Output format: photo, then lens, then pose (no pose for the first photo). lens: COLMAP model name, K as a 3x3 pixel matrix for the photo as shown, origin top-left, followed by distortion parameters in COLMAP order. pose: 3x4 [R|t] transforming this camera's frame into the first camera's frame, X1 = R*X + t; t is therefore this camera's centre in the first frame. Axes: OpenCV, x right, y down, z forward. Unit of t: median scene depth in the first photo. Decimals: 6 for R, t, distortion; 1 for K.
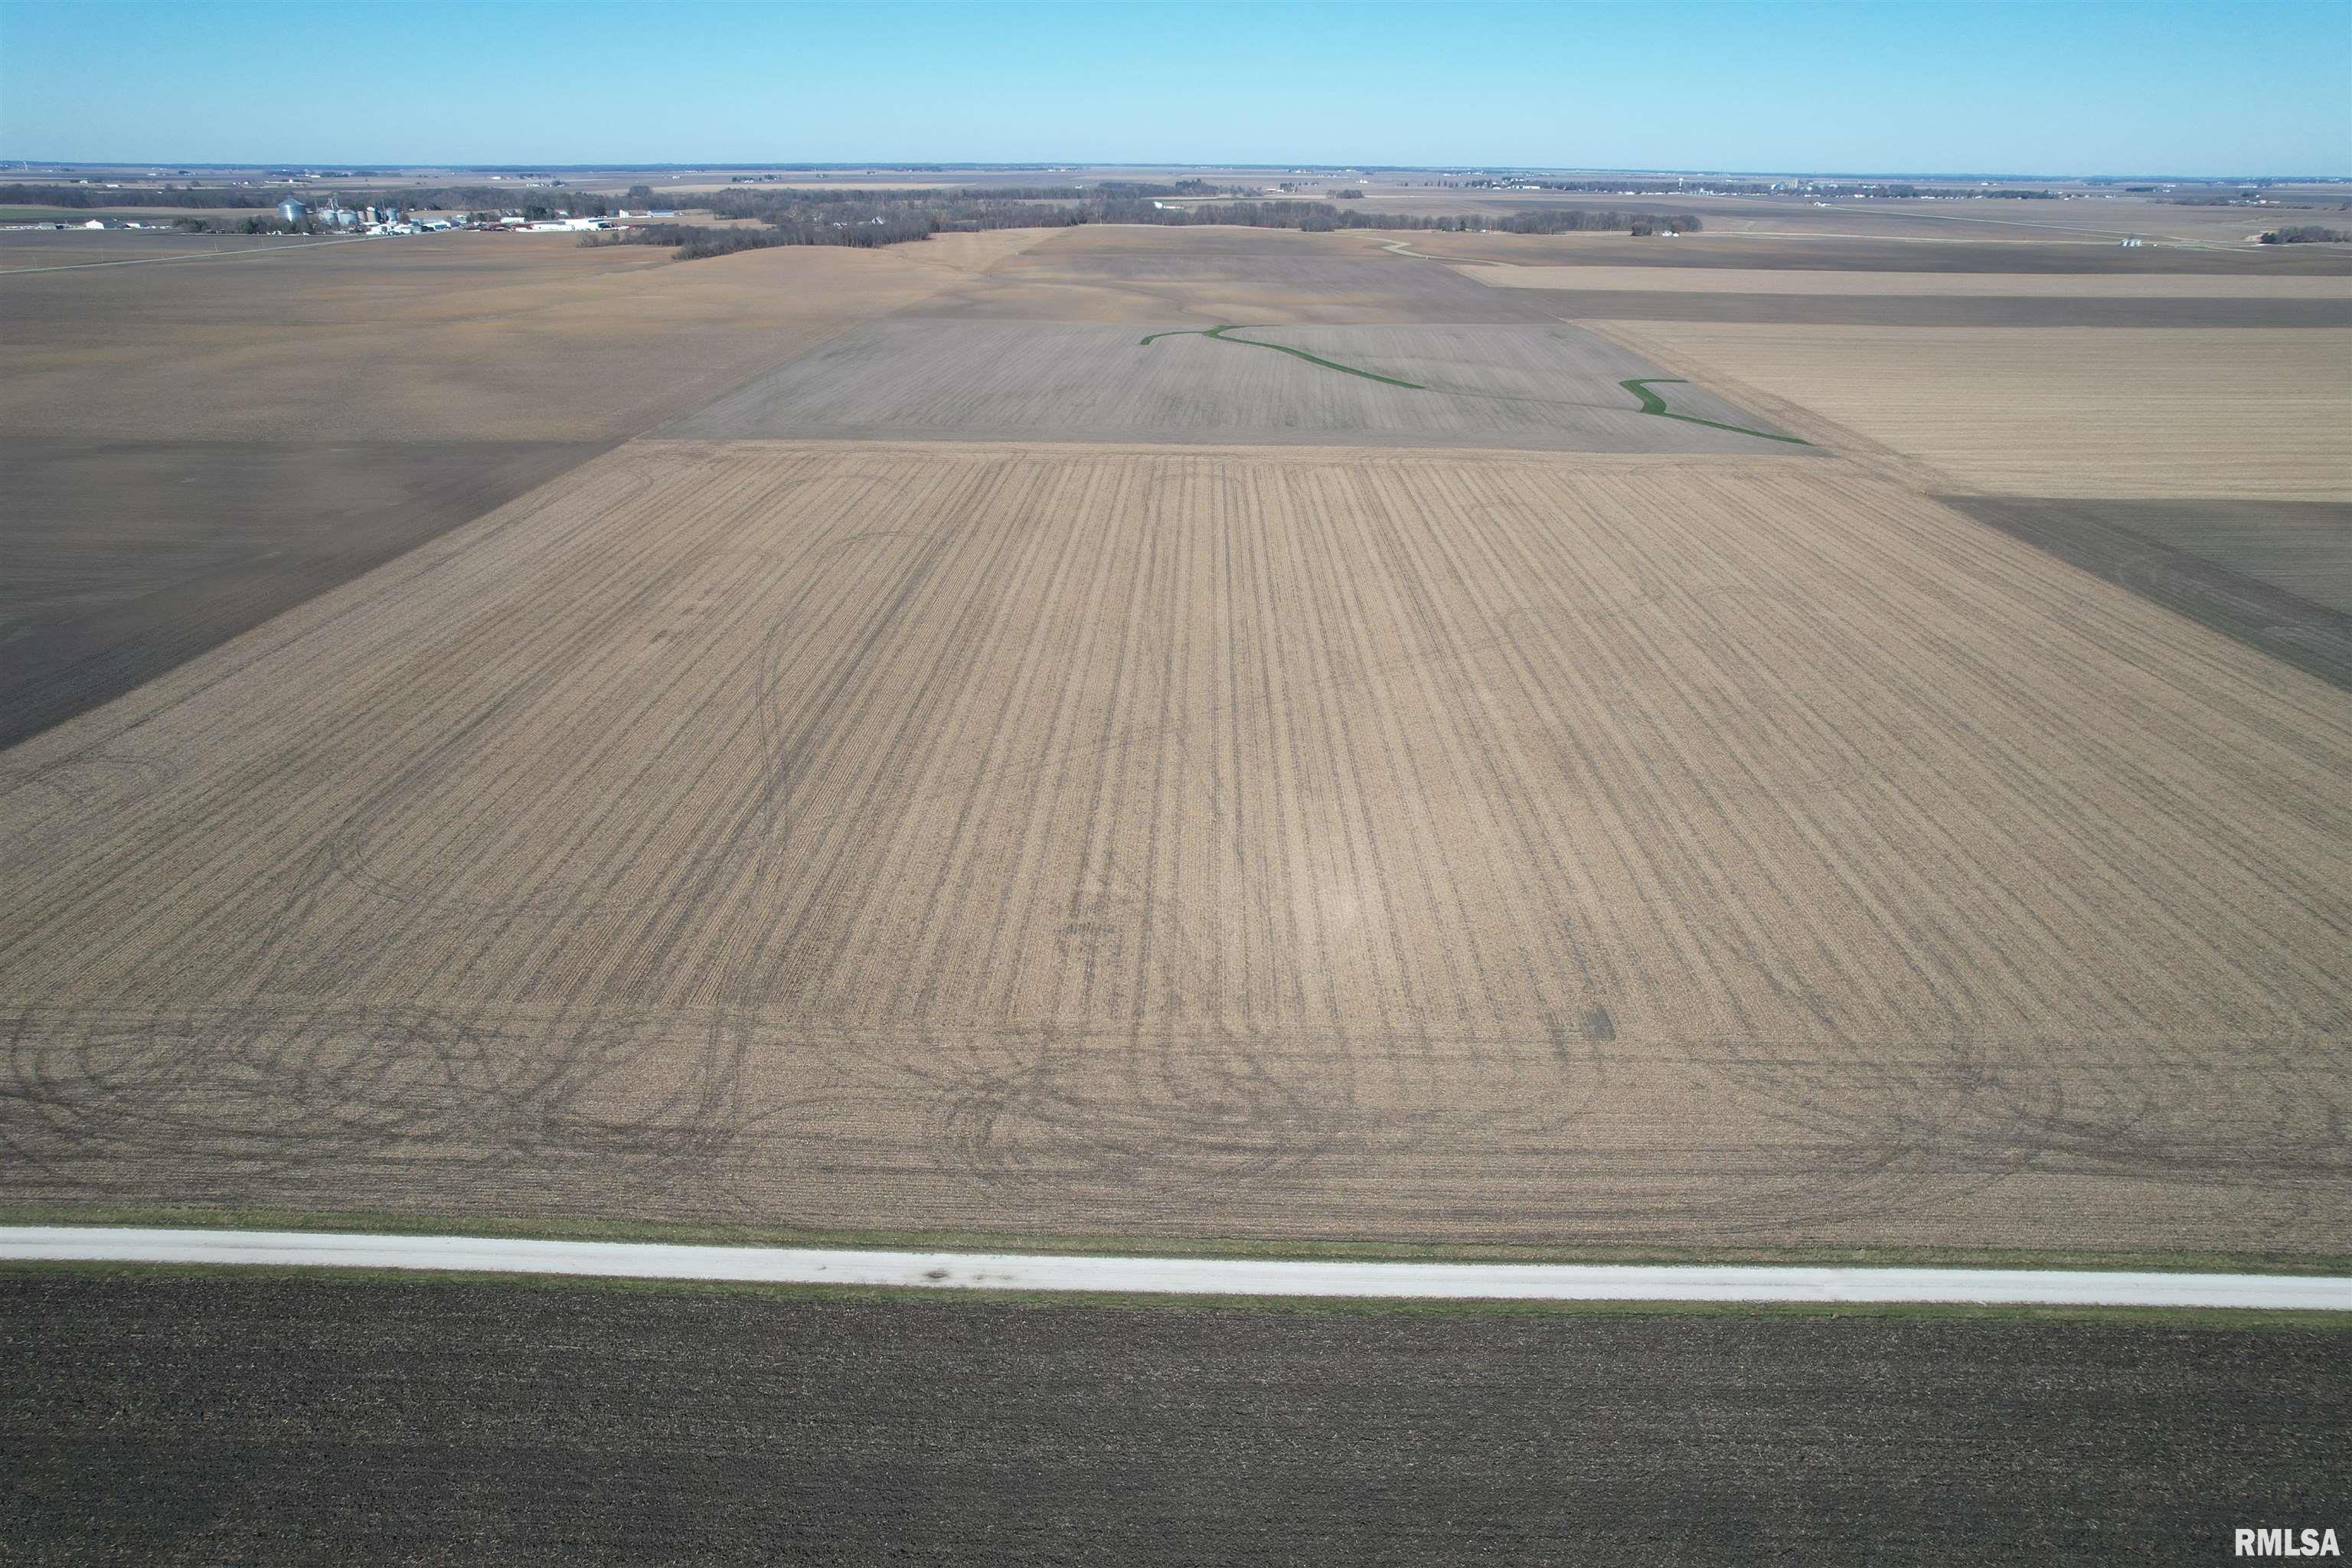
lens RADIAL K [[1505.1, 0, 1176.0], [0, 1505.1, 784.0], [0, 0, 1]] dist [-0.078296, 0.071414]
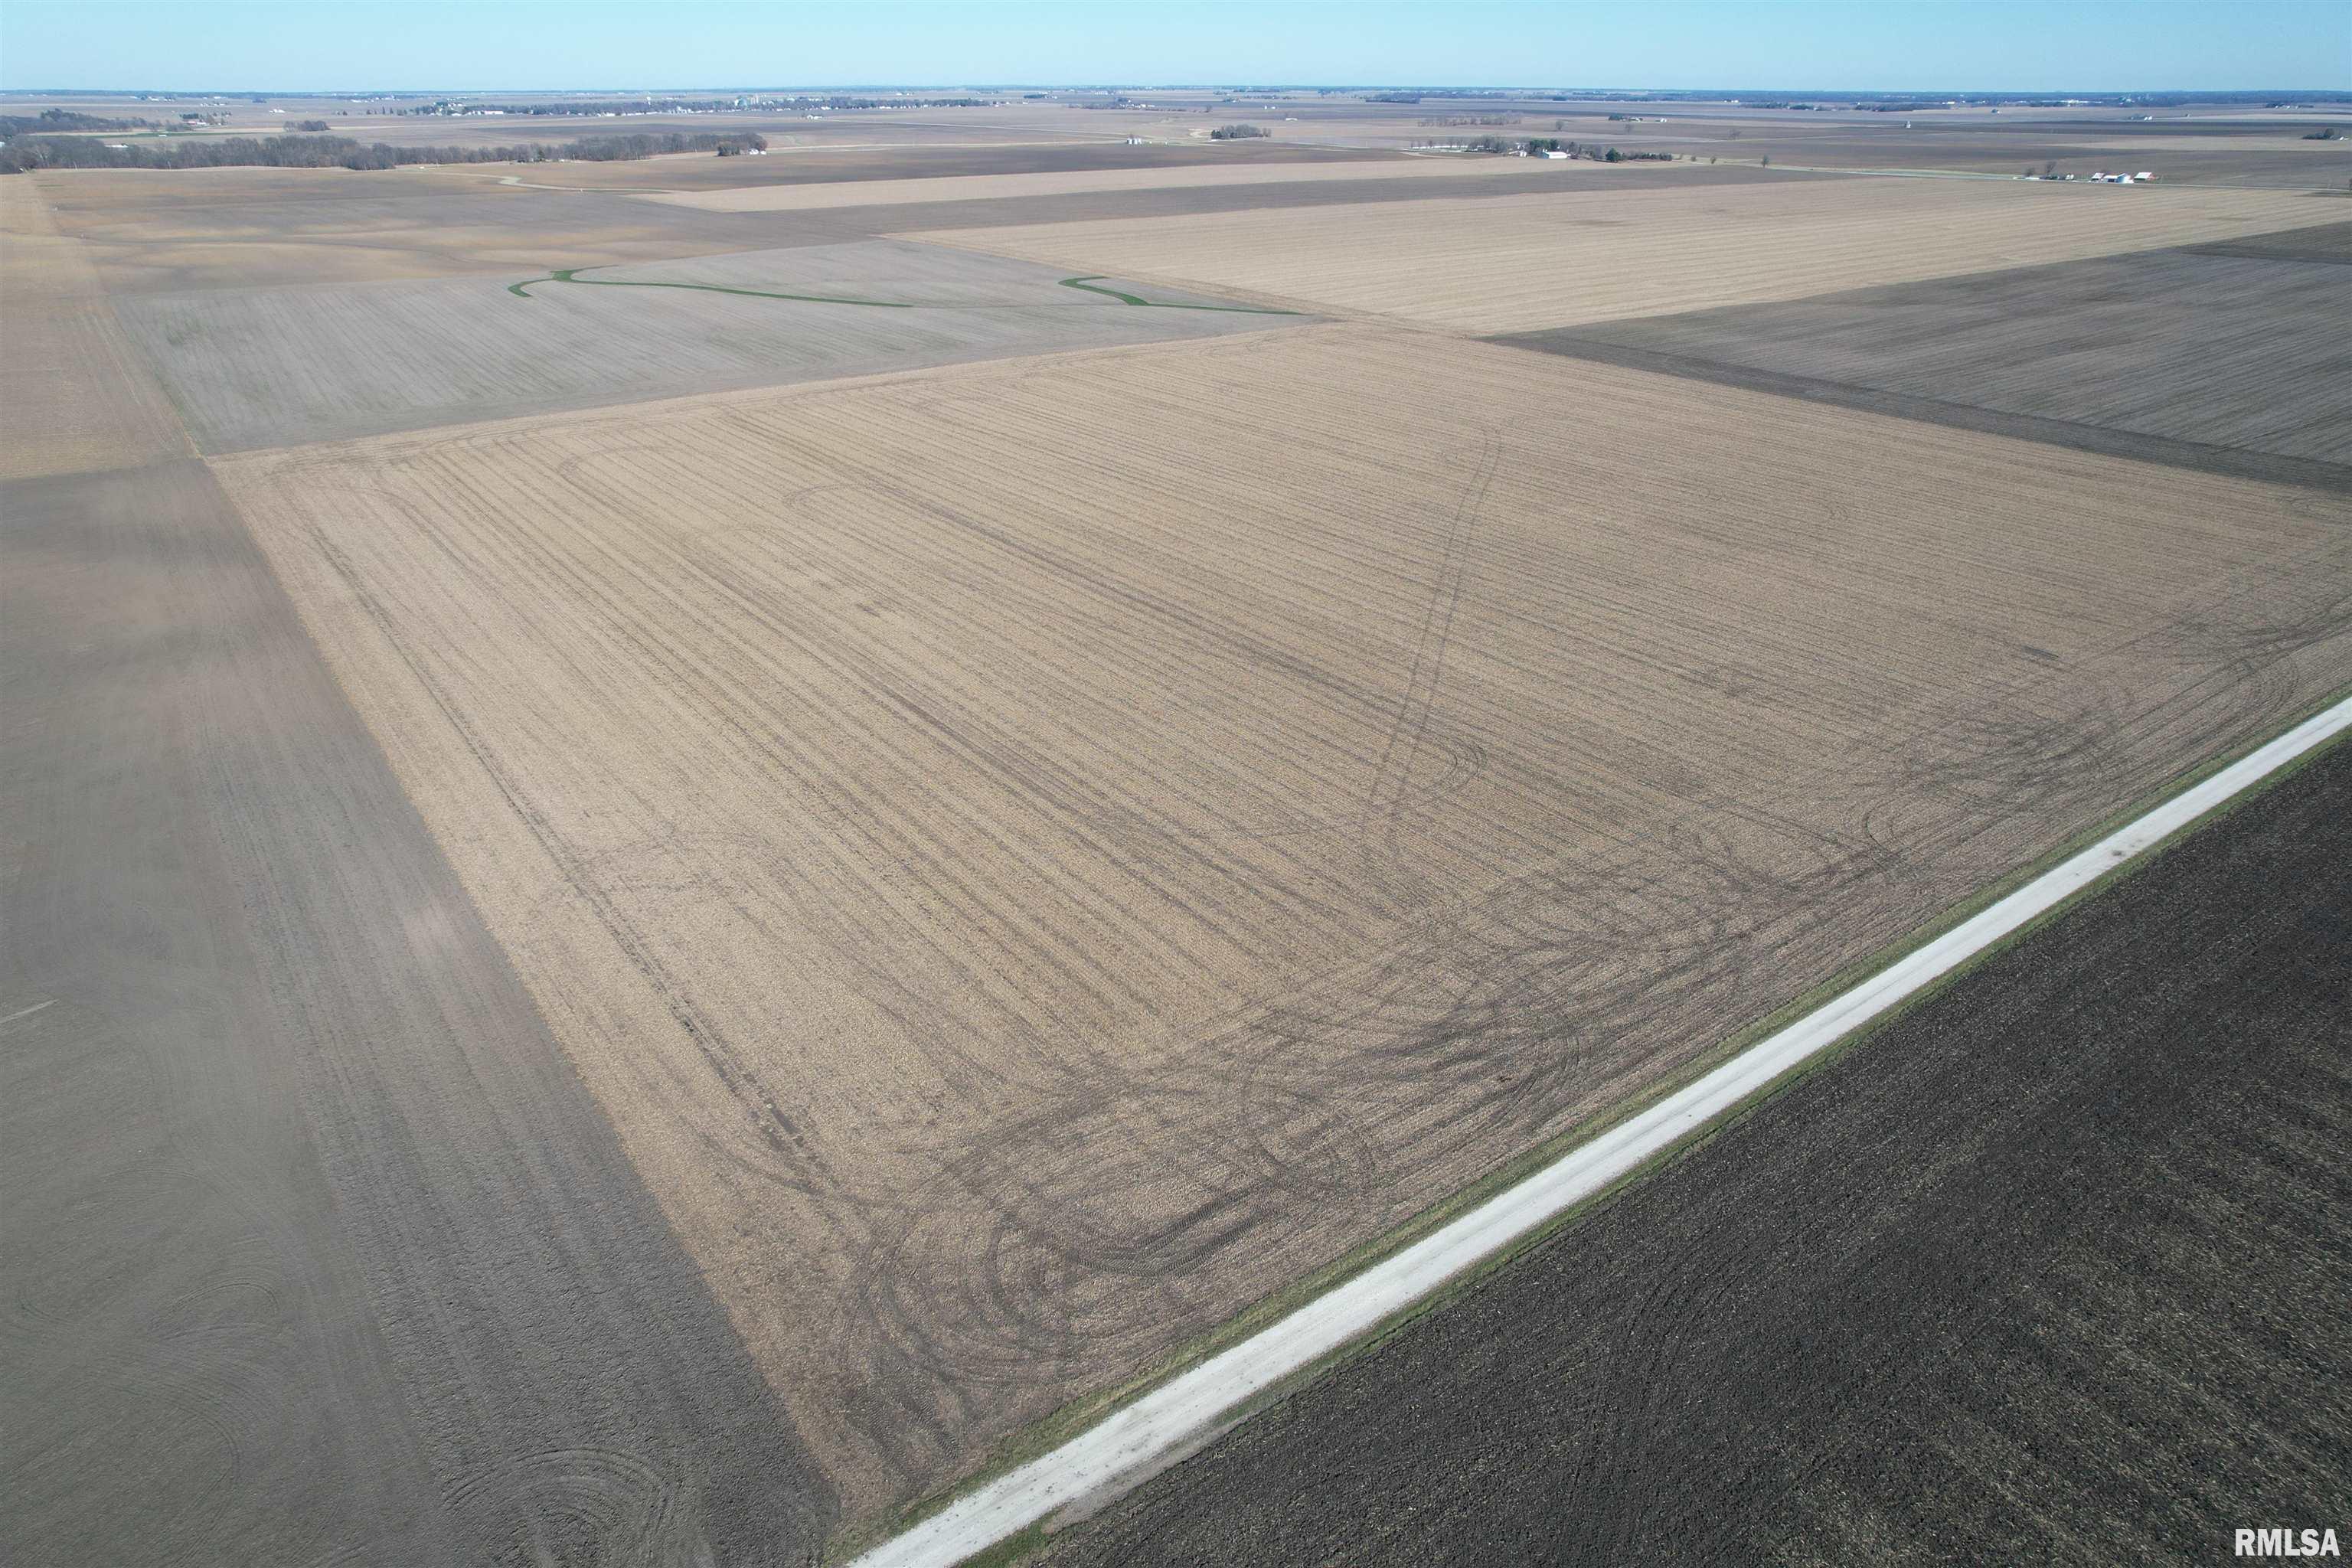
lens RADIAL K [[1505.1, 0, 1176.0], [0, 1505.1, 784.0], [0, 0, 1]] dist [-0.078296, 0.071414]
pose [[0.793556, -0.267121, 0.546731, -0.775372], [0.241243, 0.962975, 0.120335, -0.064671], [-0.558633, 0.036403, 0.828616, 0.140012]]
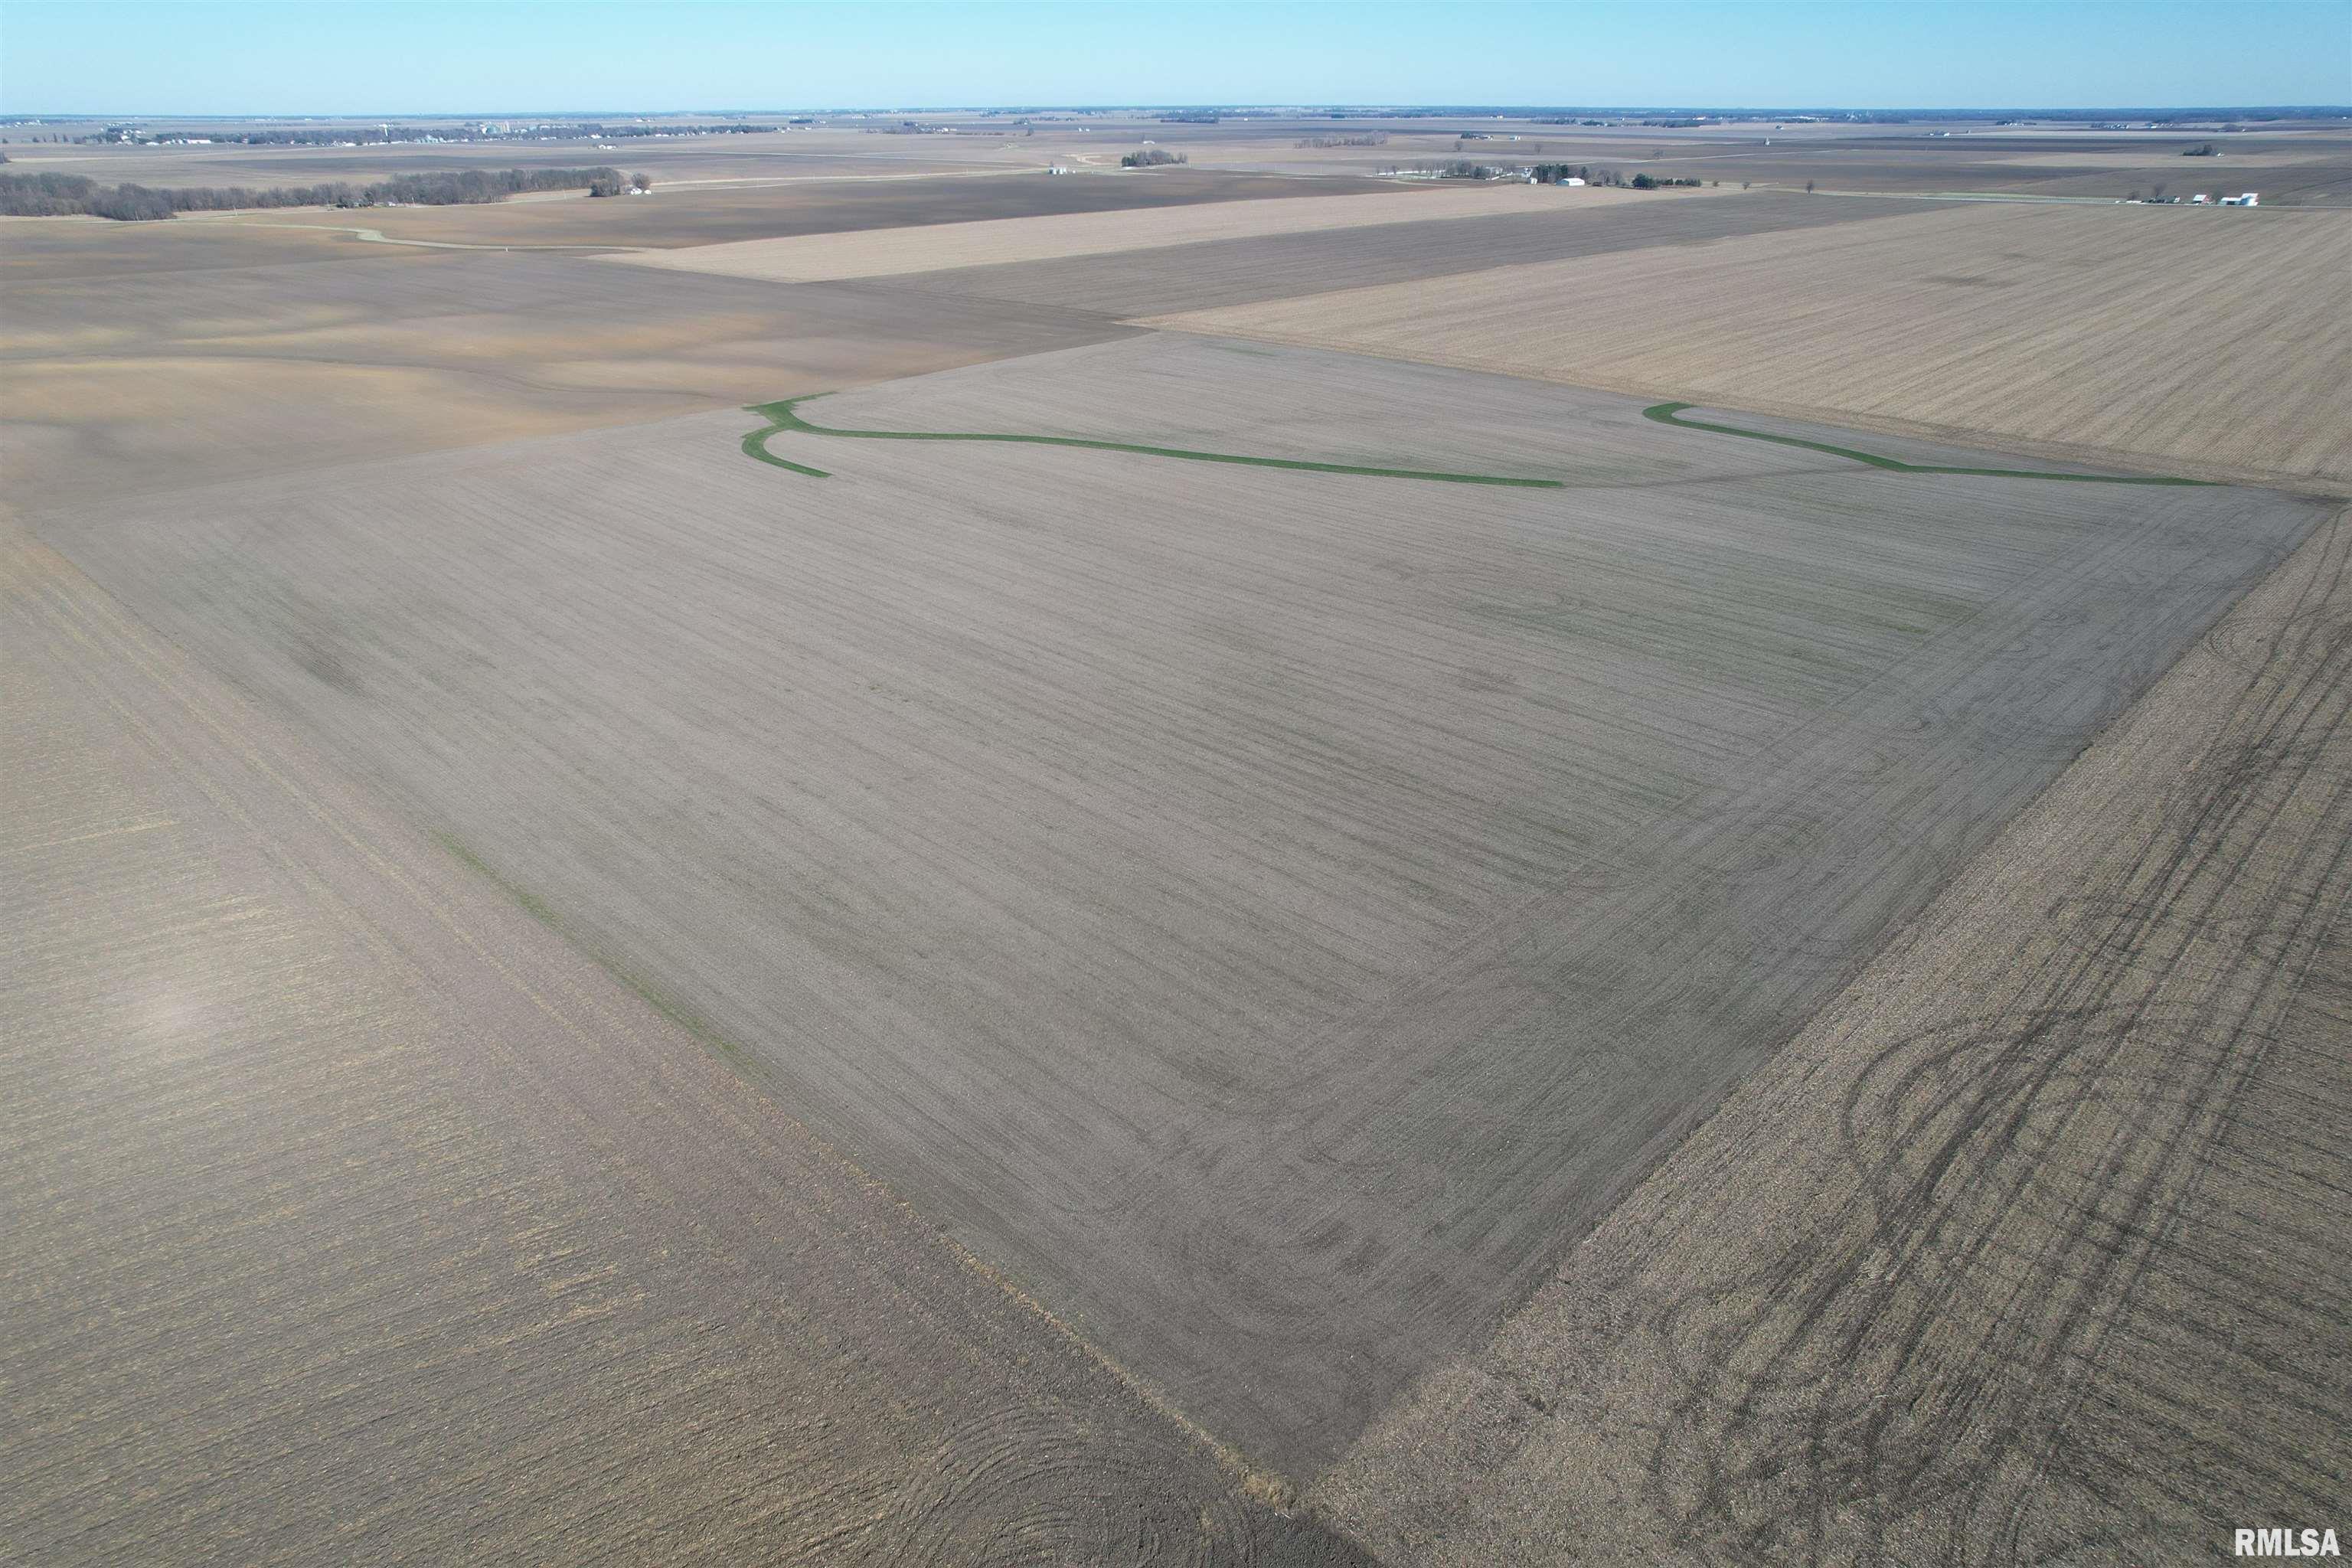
lens RADIAL K [[1512.0, 0, 1176.0], [0, 1512.0, 784.0], [0, 0, 1]] dist [-0.077285, 0.072879]
pose [[0.679383, -0.314421, 0.663007, -0.865406], [0.292850, 0.944650, 0.147903, -0.668497], [-0.672814, 0.093679, 0.733857, 1.573212]]
